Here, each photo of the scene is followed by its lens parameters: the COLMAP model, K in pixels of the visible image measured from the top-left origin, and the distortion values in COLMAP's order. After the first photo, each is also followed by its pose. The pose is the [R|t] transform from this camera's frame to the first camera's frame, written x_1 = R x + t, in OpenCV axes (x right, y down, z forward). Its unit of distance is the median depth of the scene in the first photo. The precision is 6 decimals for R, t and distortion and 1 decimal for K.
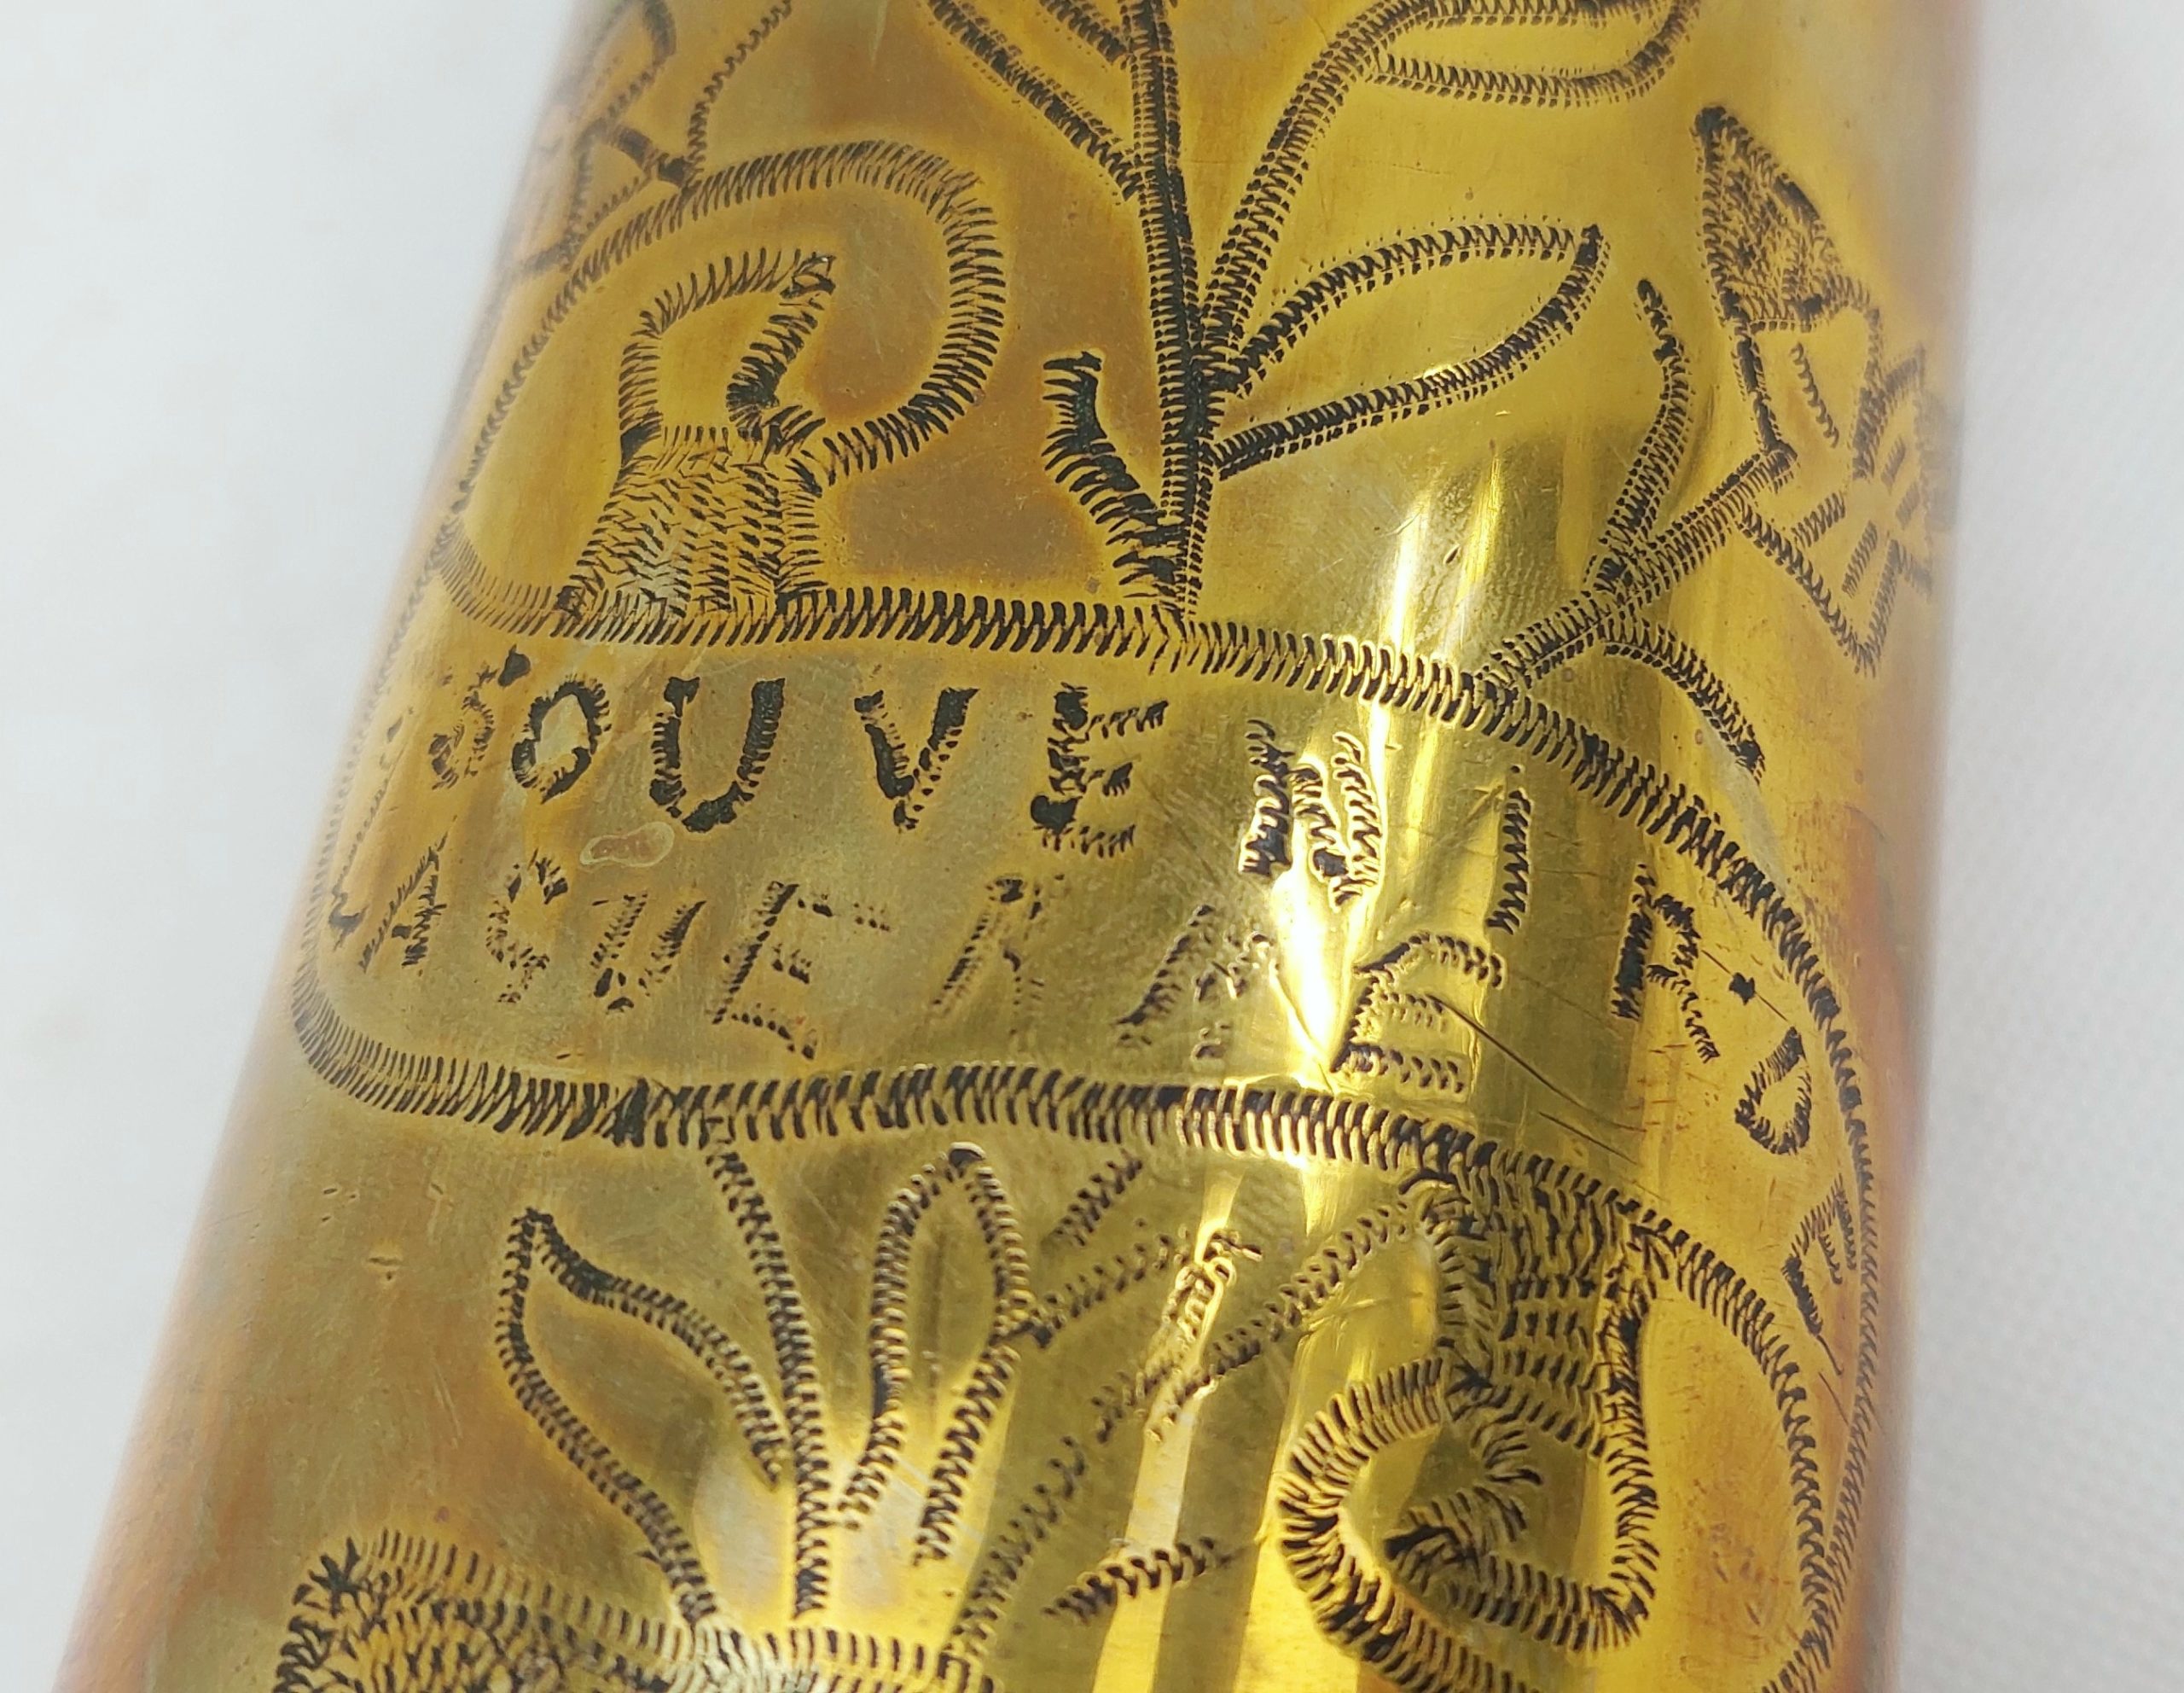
lens RADIAL K [[2631.8, 0, 1092.4], [0, 2631.8, 846.6], [0, 0, 1]] dist [0.016574, 0.000000]
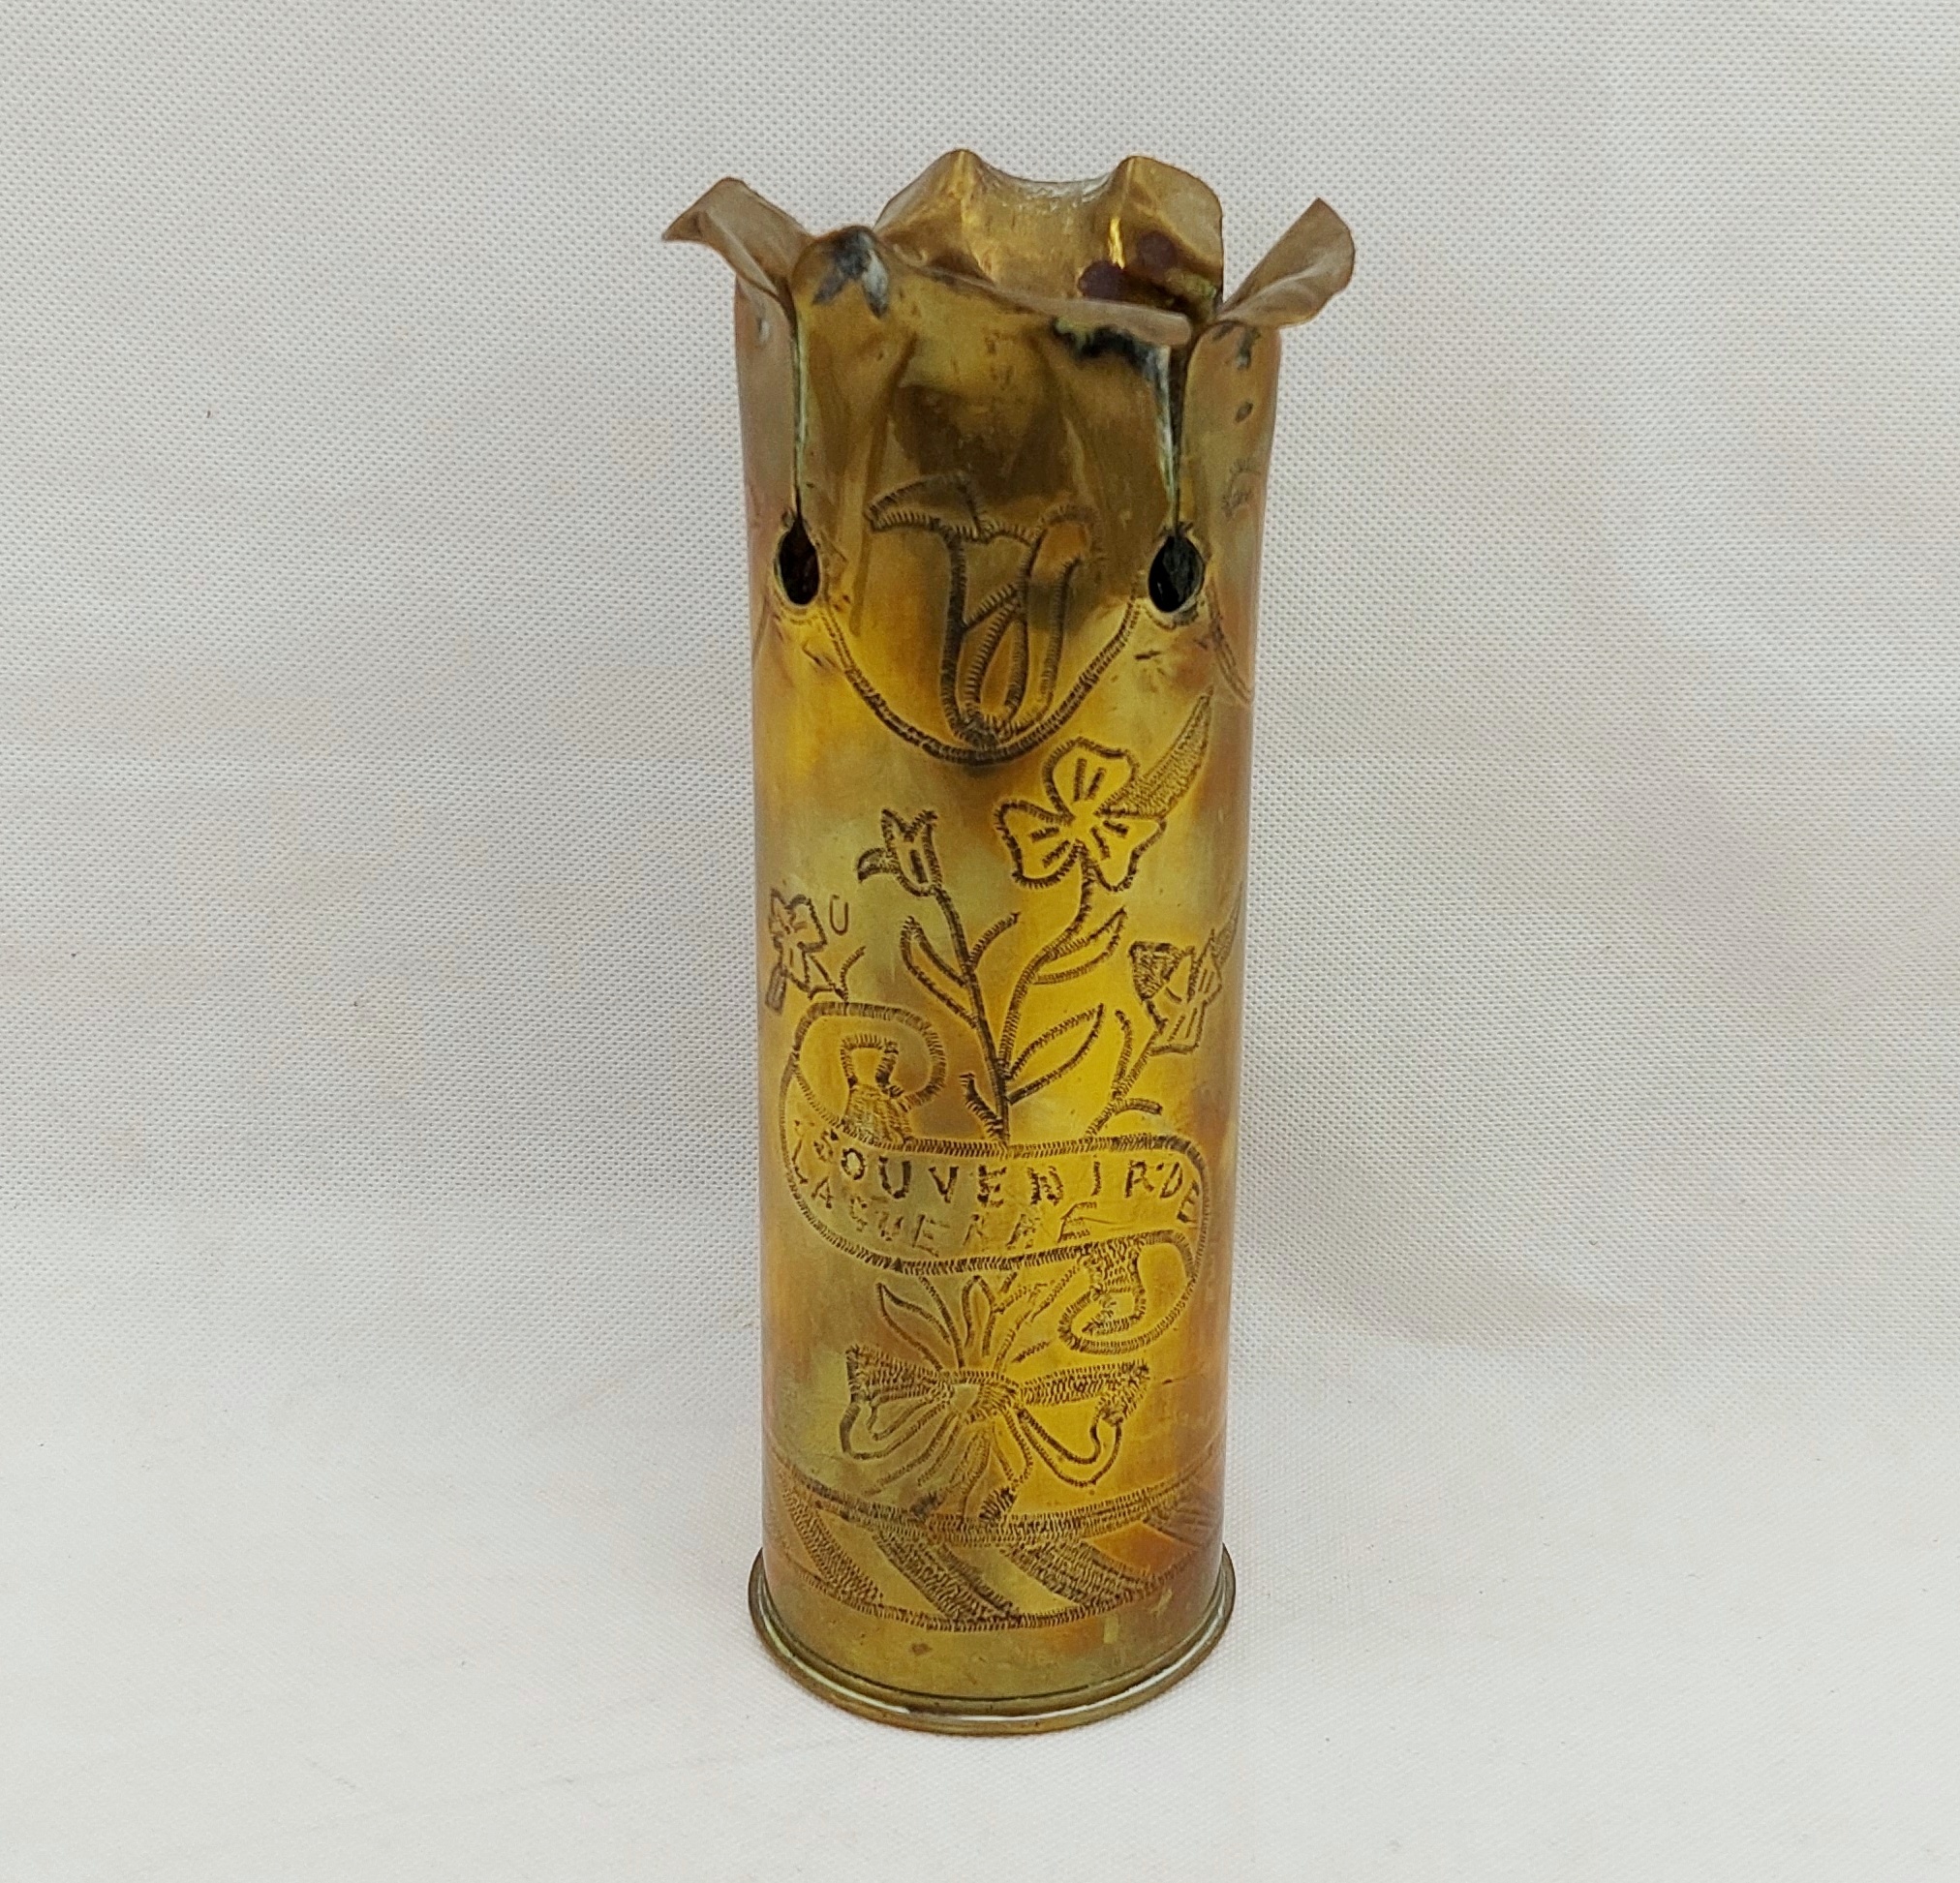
lens RADIAL K [[1606.8, 0, 979.9], [0, 1606.8, 941.5], [0, 0, 1]] dist [-0.000830, 0.000148]
pose [[0.986386, -0.147926, -0.071837, 0.208881], [0.162139, 0.801923, 0.575005, -1.690655], [-0.027451, -0.578825, 0.814990, -0.781232]]
